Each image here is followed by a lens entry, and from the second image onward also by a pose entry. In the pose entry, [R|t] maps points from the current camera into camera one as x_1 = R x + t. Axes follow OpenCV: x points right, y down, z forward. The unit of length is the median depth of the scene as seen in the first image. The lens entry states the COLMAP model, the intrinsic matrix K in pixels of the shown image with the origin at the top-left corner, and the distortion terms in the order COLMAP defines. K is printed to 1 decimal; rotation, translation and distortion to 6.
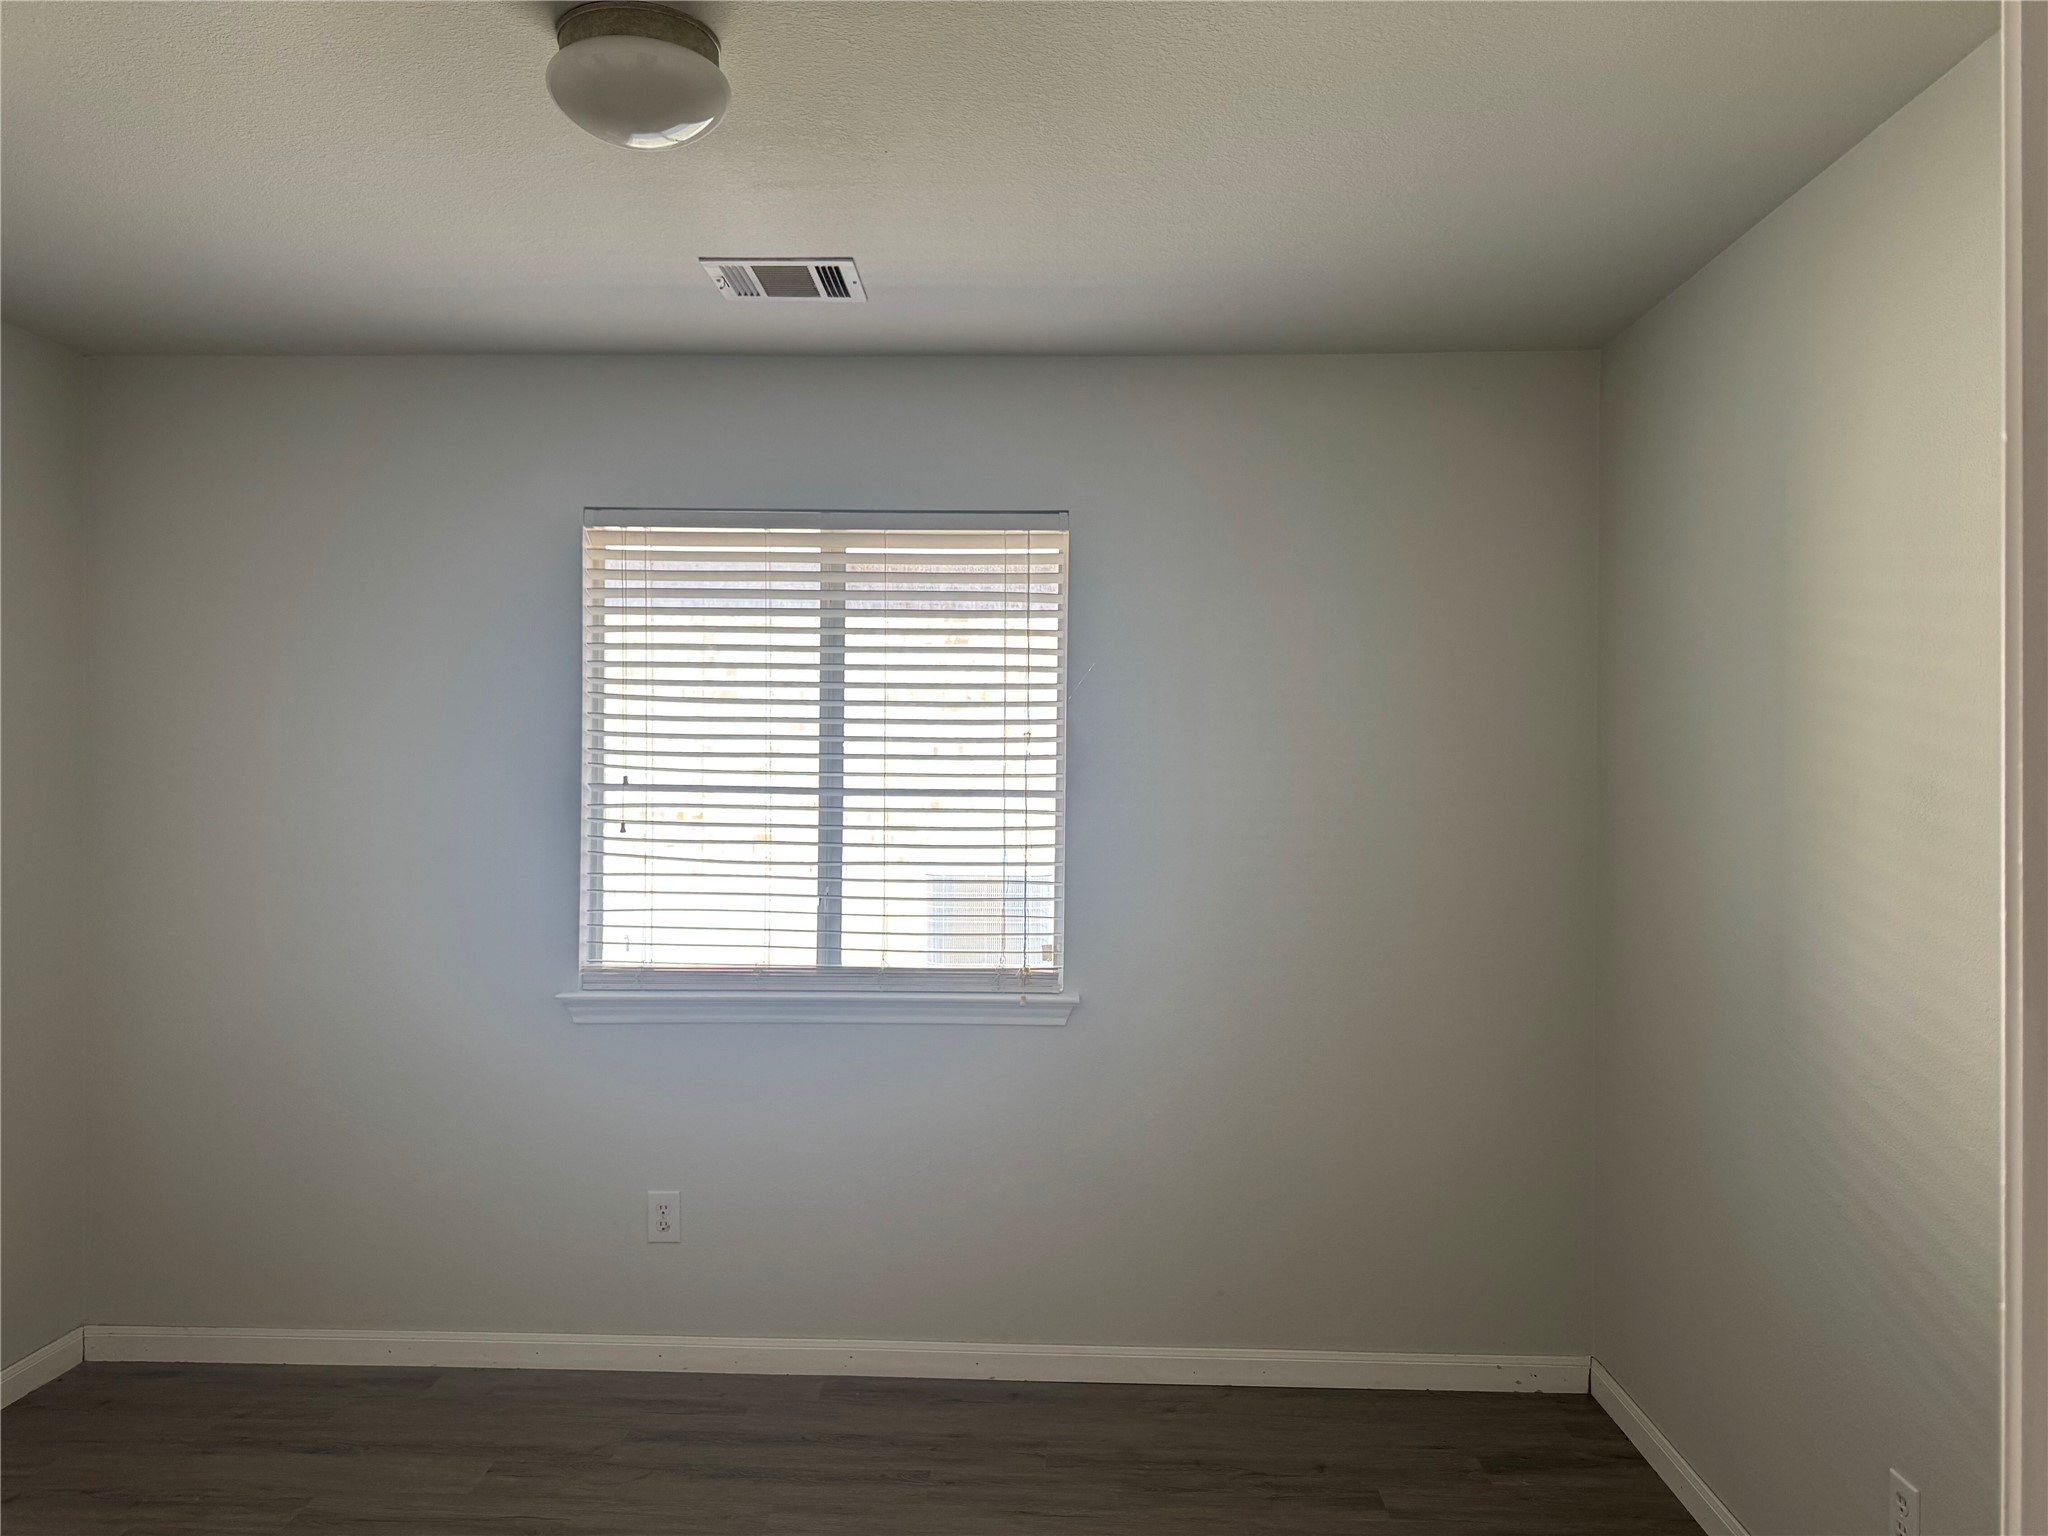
lens RADIAL K [[1464.2, 0, 1027.6], [0, 1464.2, 730.8], [0, 0, 1]] dist [0.004217, 0.000786]
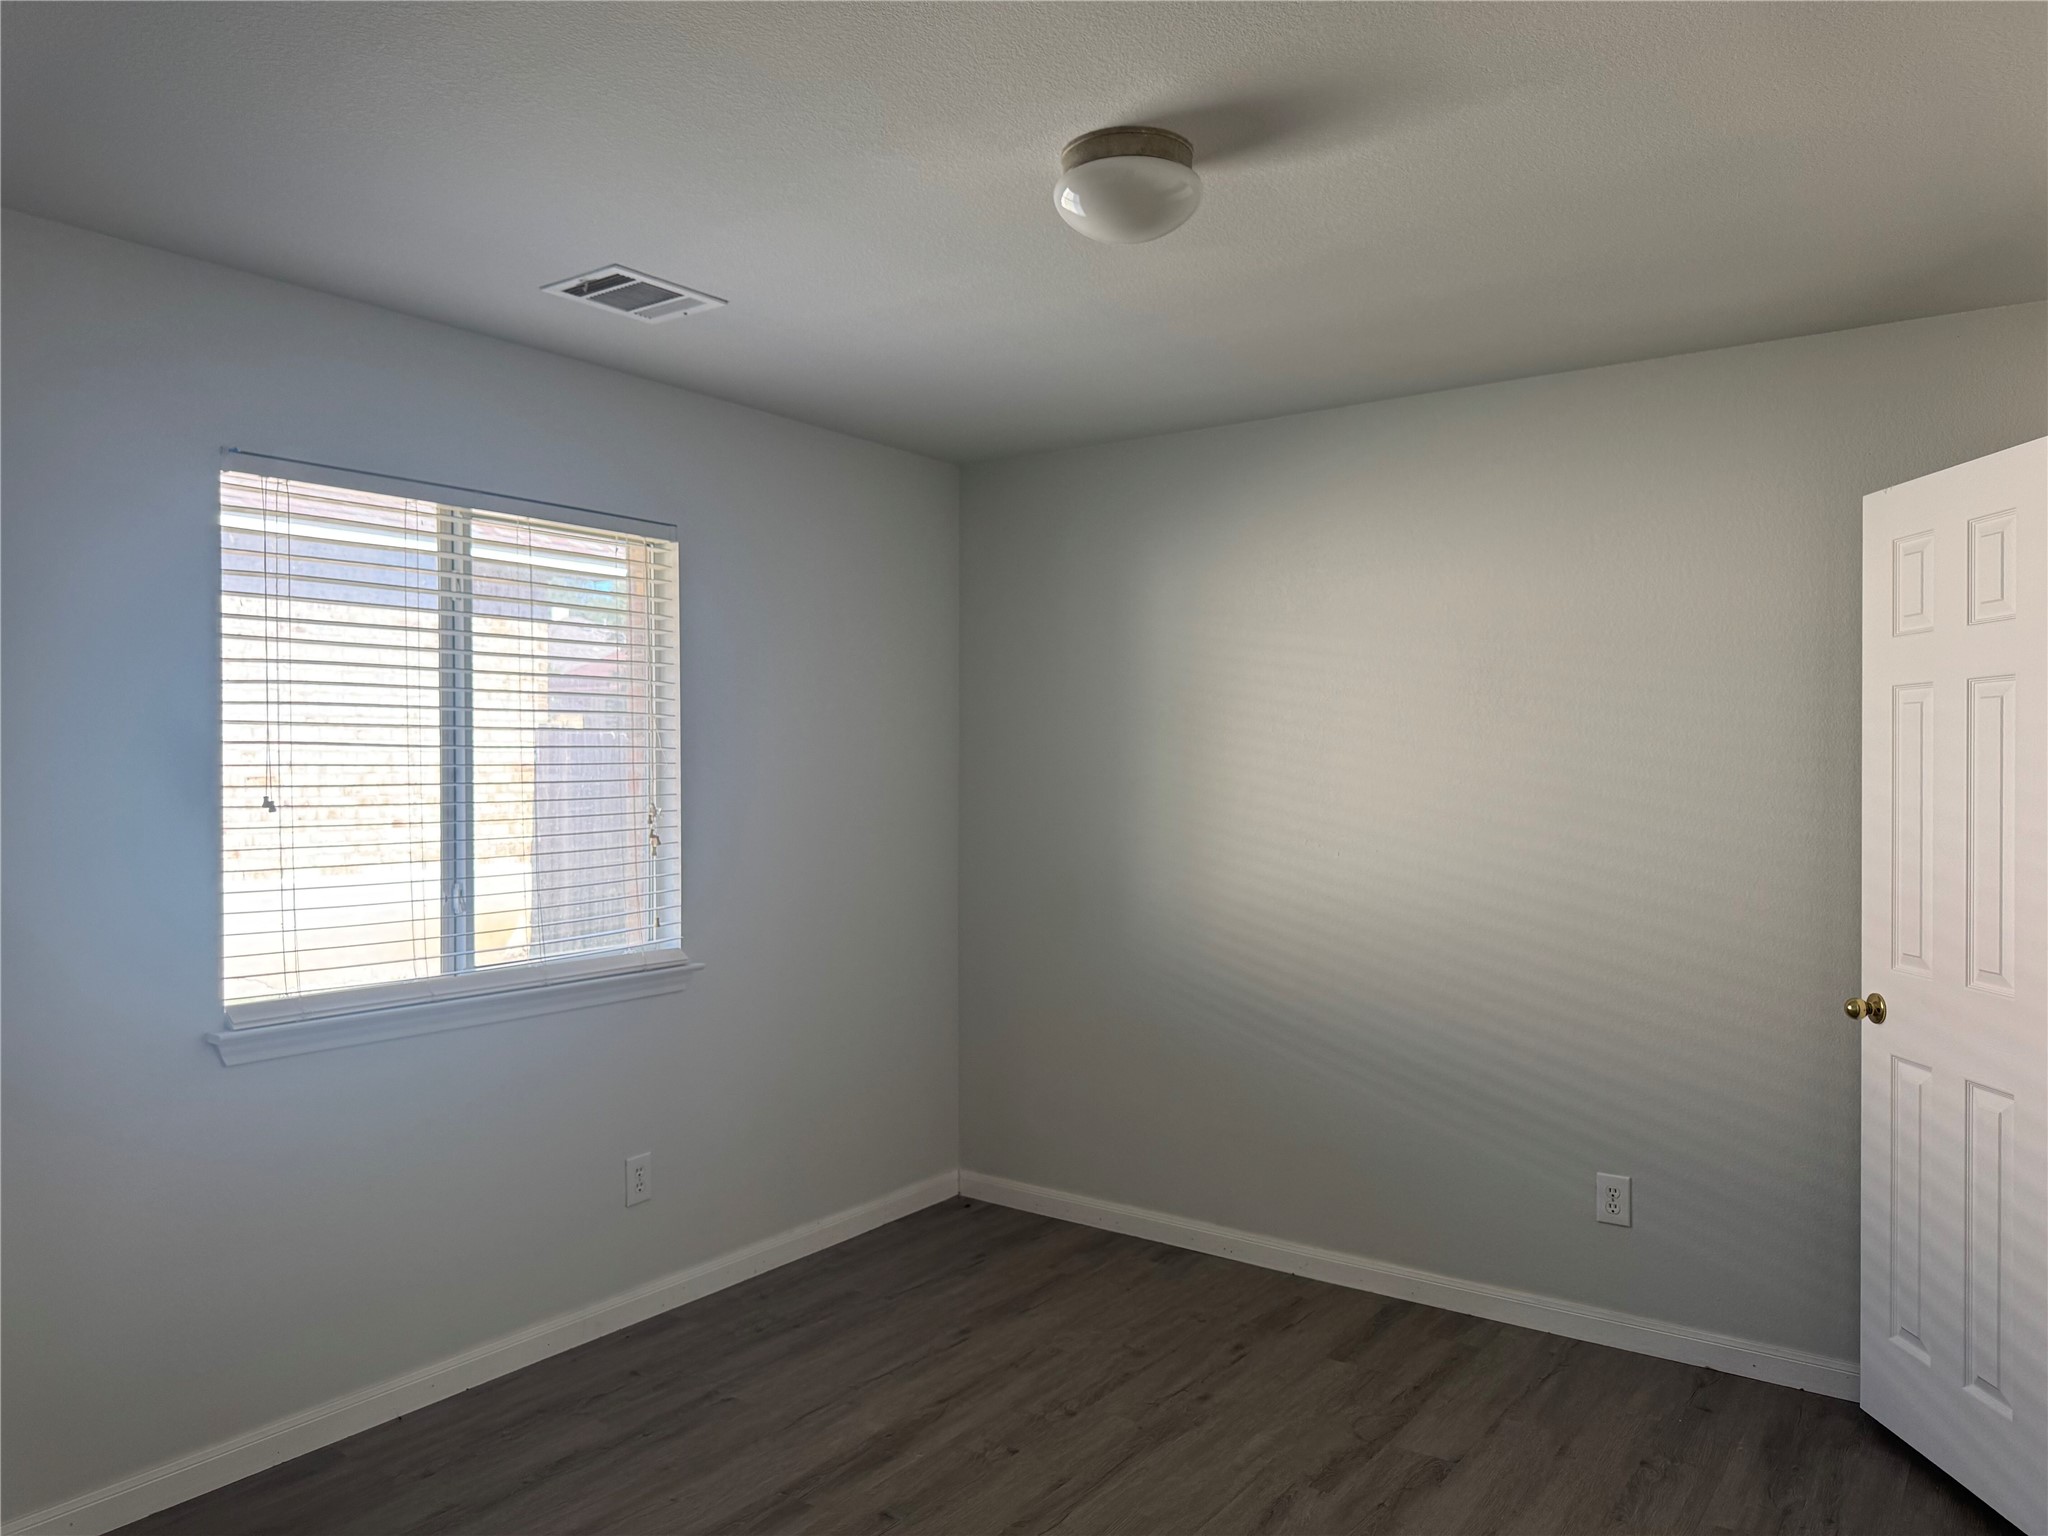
lens RADIAL K [[1441.0, 0, 1016.9], [0, 1441.0, 776.4], [0, 0, 1]] dist [0.005135, -0.000001]
pose [[0.574142, -0.019367, 0.818526, -0.704770], [-0.006707, 0.999575, 0.028356, 0.002113], [-0.818728, -0.021770, 0.573769, 0.152184]]
